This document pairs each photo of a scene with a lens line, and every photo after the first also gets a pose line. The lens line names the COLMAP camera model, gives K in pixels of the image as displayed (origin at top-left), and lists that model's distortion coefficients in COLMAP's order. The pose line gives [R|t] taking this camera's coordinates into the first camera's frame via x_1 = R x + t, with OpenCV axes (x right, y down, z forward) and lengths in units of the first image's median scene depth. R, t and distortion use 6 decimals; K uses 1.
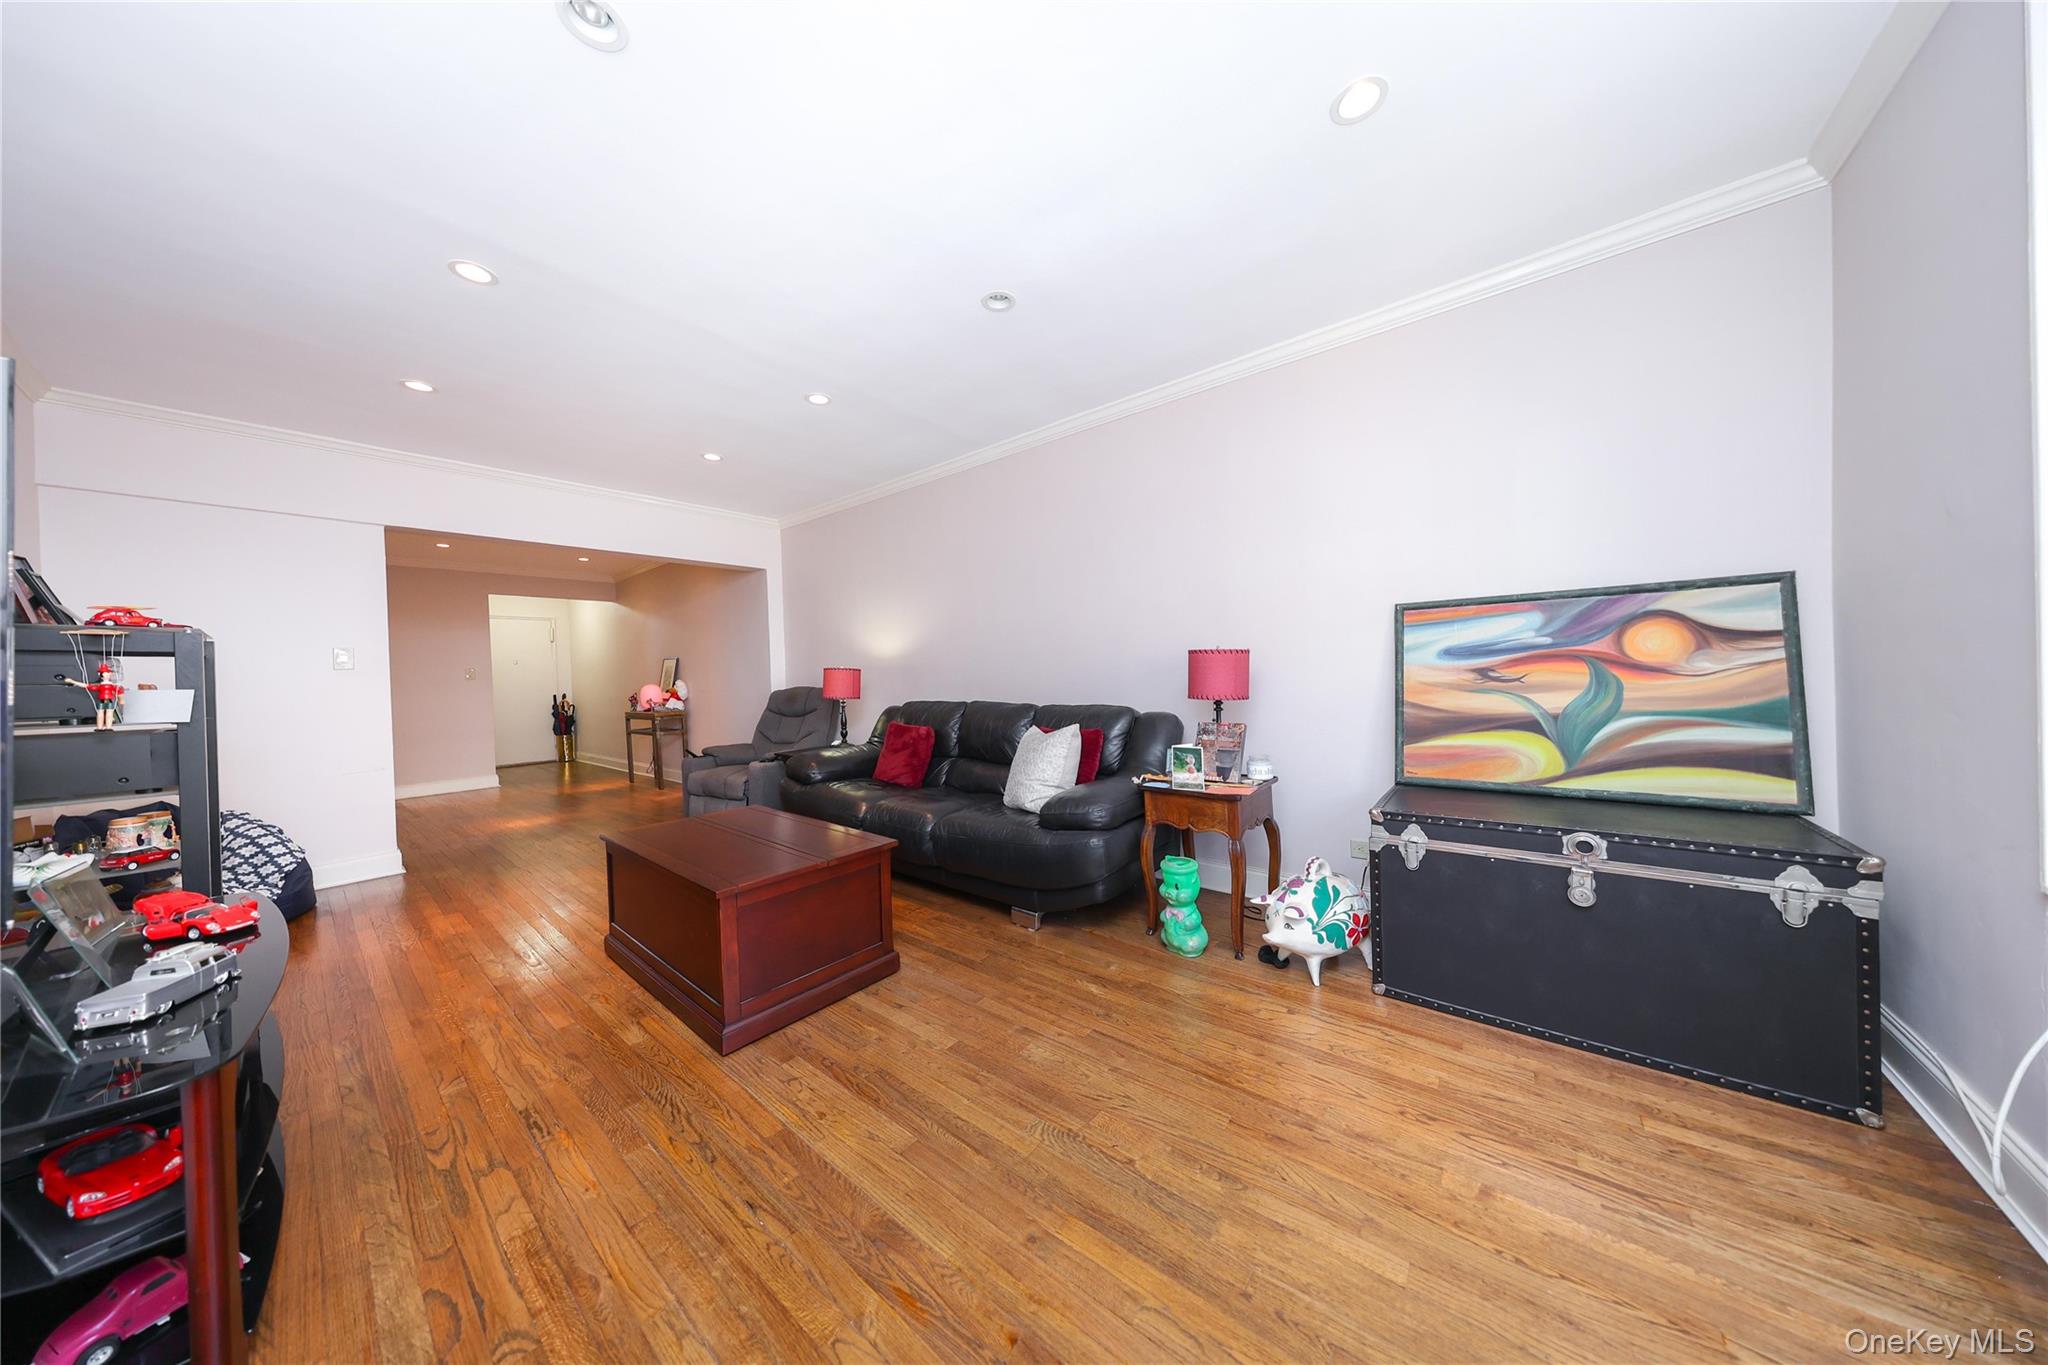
lens RADIAL K [[594.8, 0, 1009.1], [0, 594.8, 677.9], [0, 0, 1]] dist [-0.000594, -0.000370]
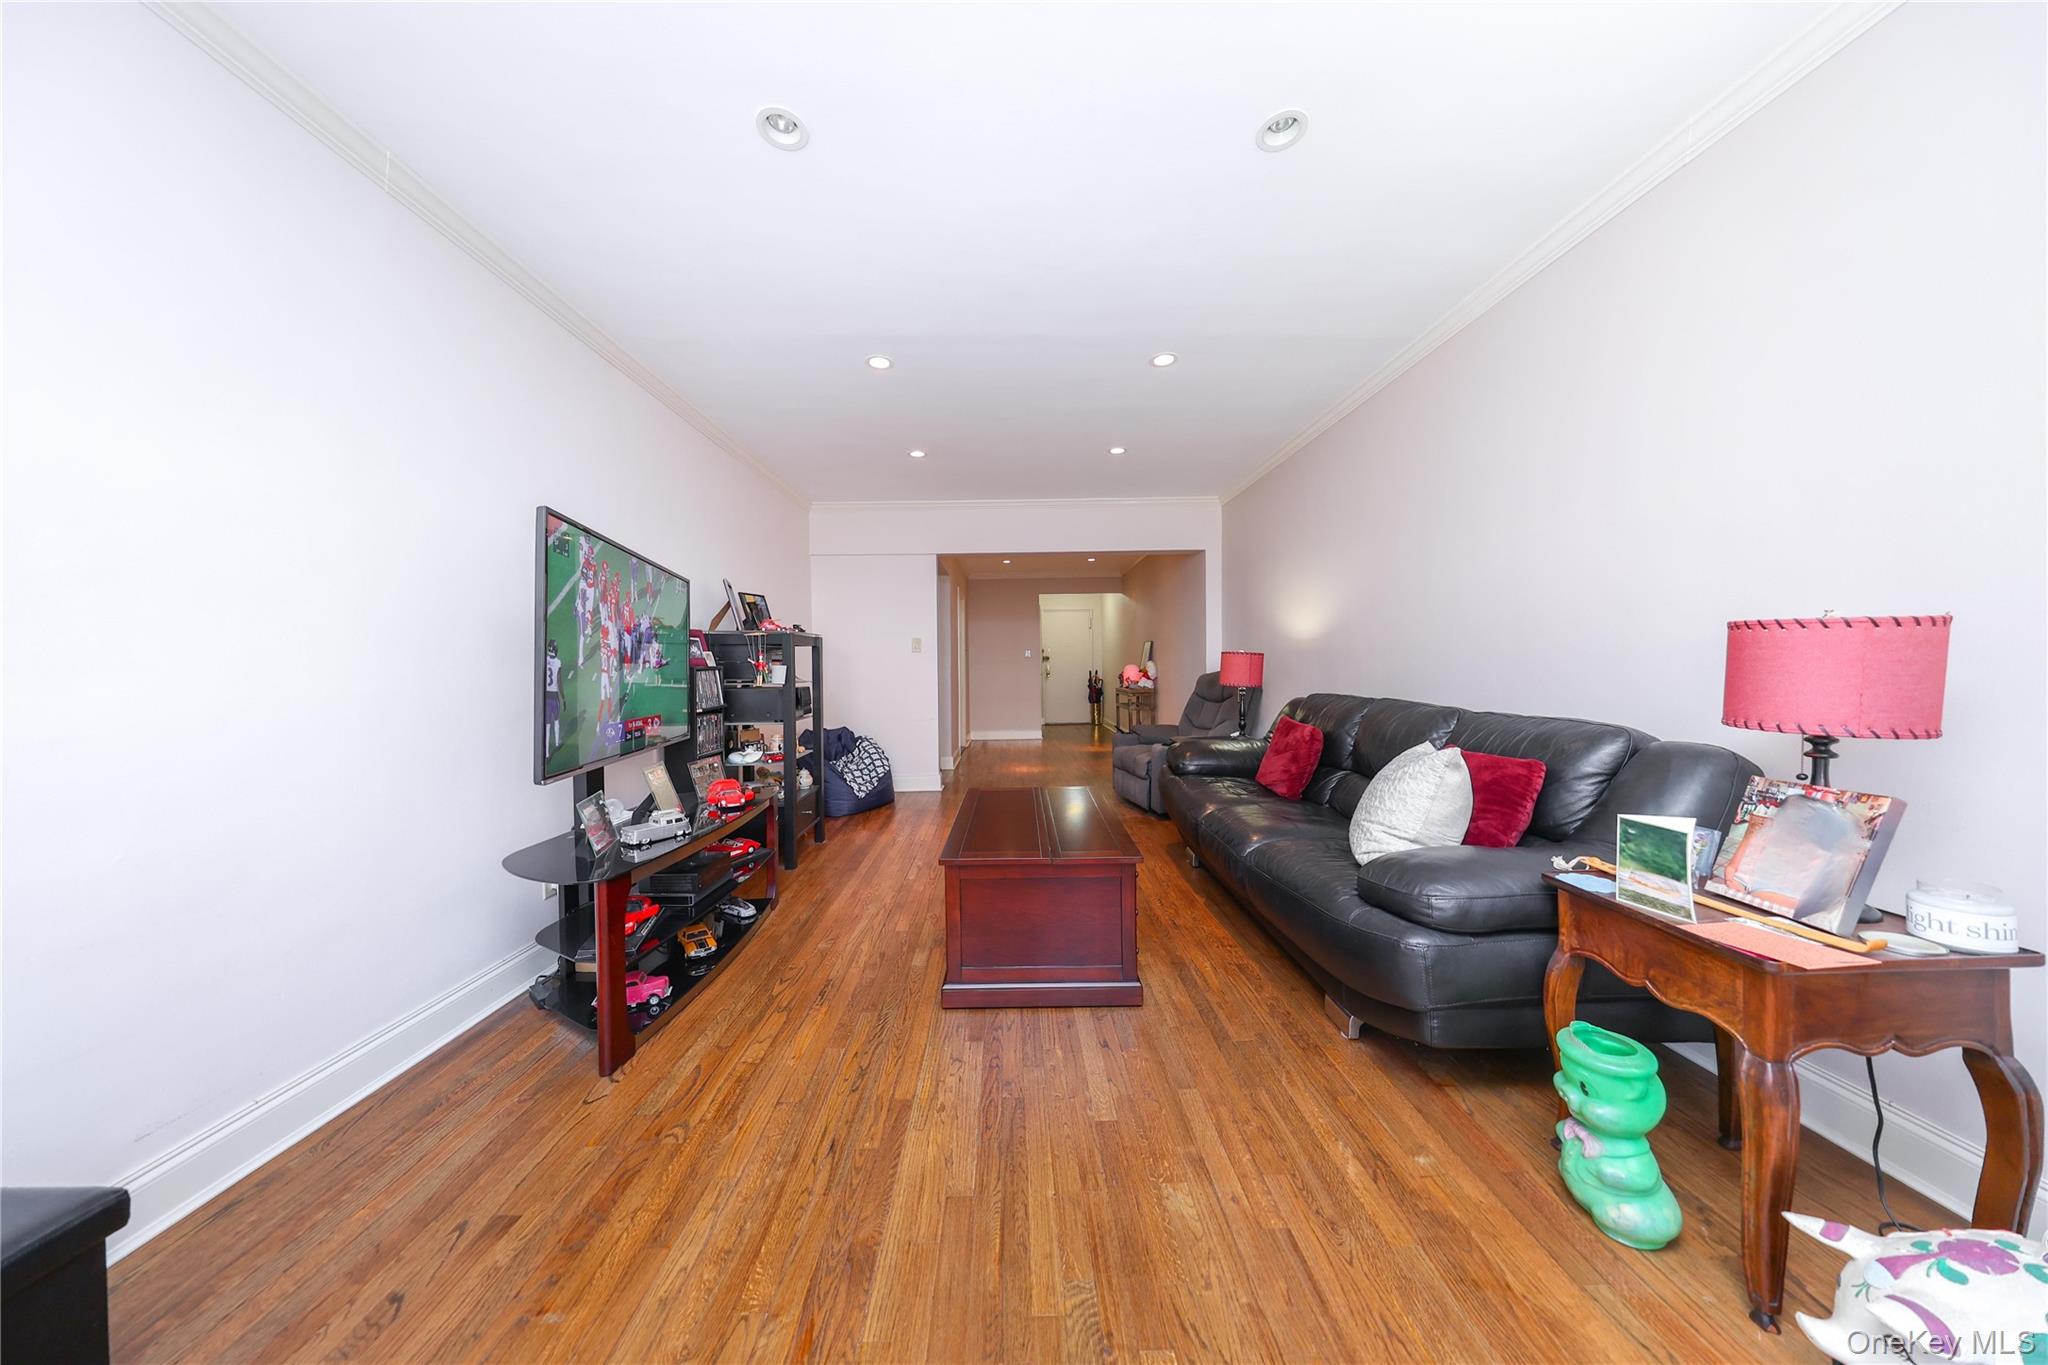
lens RADIAL K [[594.8, 0, 1021.6], [0, 594.8, 675.7], [0, 0, 1]] dist [-0.000594, -0.000370]
pose [[0.662164, 0.033966, -0.748589, 0.297822], [-0.011395, 0.999313, 0.035263, -0.015443], [0.749272, -0.014819, 0.662096, 0.271529]]
